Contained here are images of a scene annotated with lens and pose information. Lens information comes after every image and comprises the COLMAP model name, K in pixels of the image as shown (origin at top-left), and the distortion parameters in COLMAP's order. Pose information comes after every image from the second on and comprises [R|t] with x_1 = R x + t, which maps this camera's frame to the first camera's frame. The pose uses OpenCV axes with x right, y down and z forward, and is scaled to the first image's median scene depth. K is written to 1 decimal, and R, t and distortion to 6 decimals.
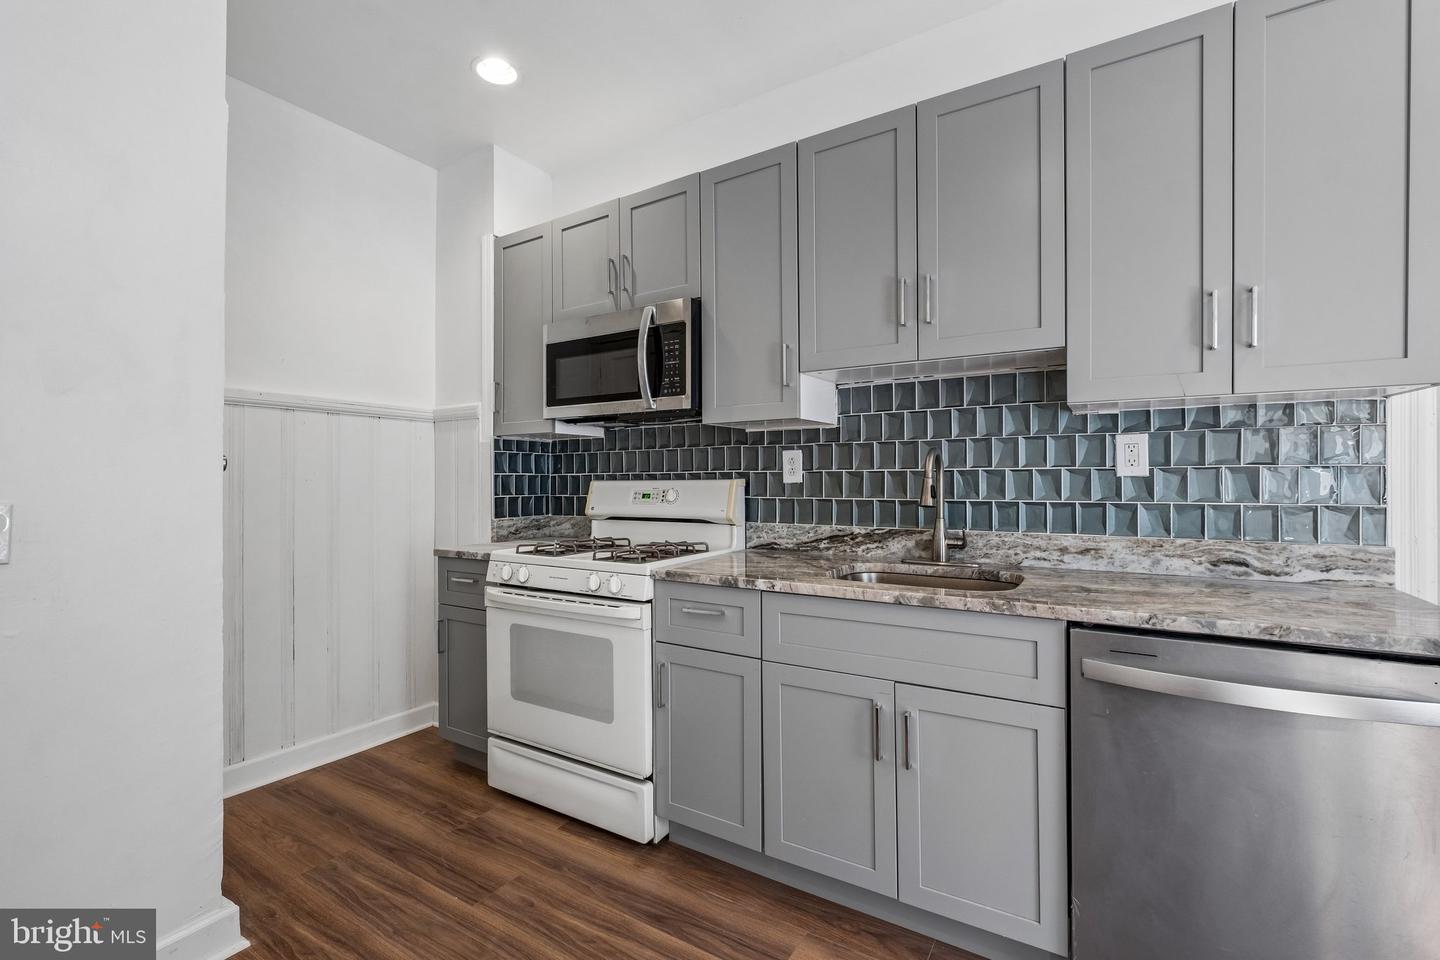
lens RADIAL K [[635.9, 0, 720.5], [0, 635.9, 480.0], [0, 0, 1]] dist [-0.003039, 0.000429]
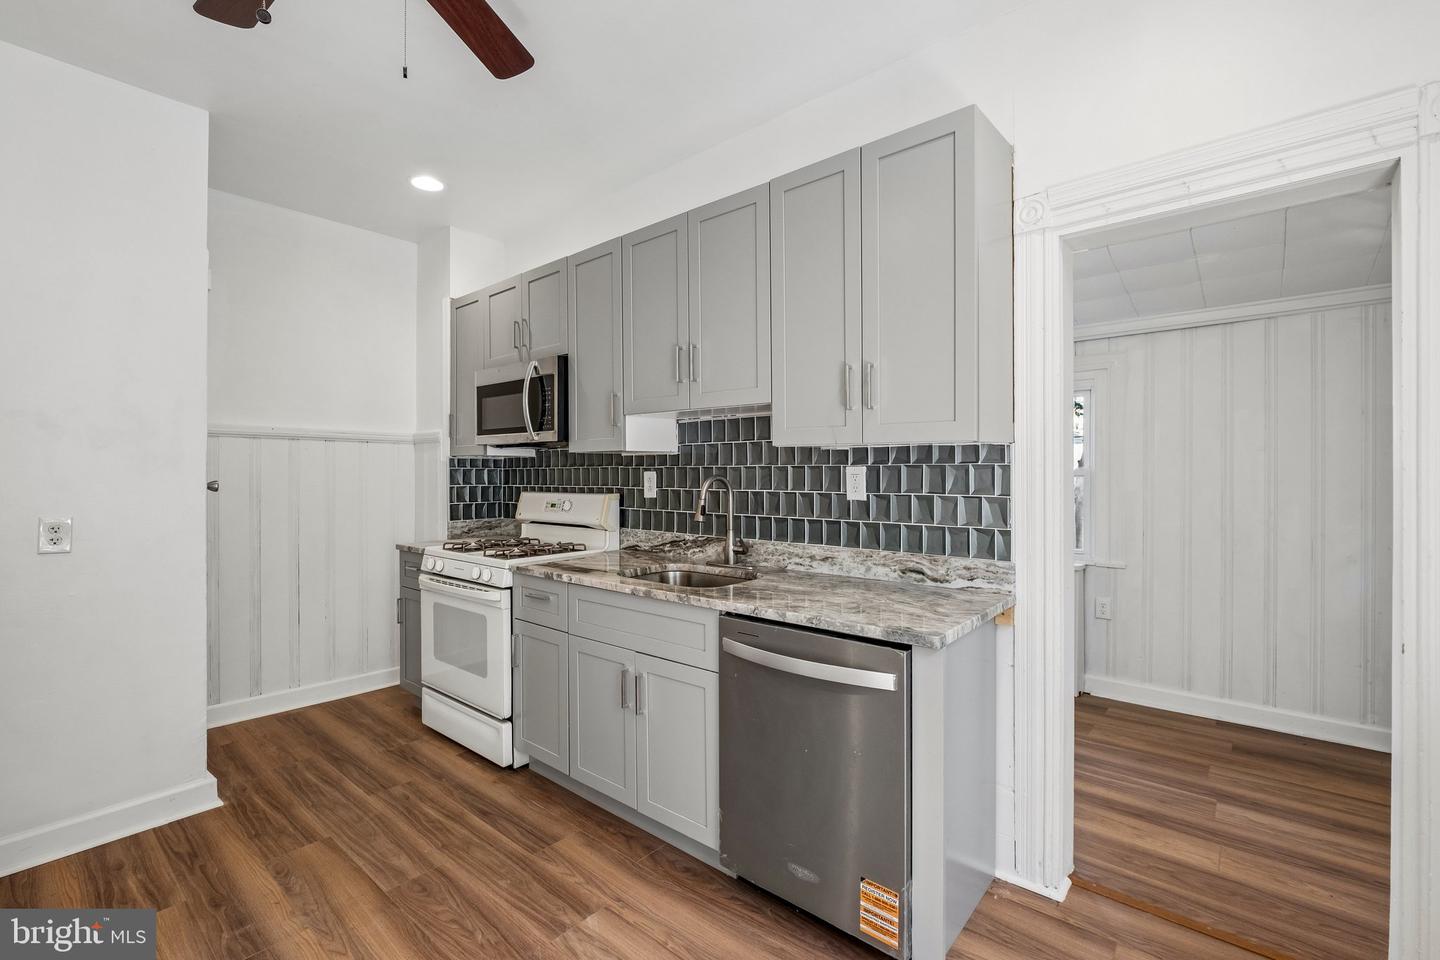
lens RADIAL K [[635.9, 0, 719.8], [0, 635.9, 479.6], [0, 0, 1]] dist [-0.003039, 0.000429]
pose [[0.989075, 0.005893, -0.147295, 0.502615], [-0.004350, 0.999932, 0.010796, -0.052224], [0.147349, -0.010038, 0.989034, -0.247740]]
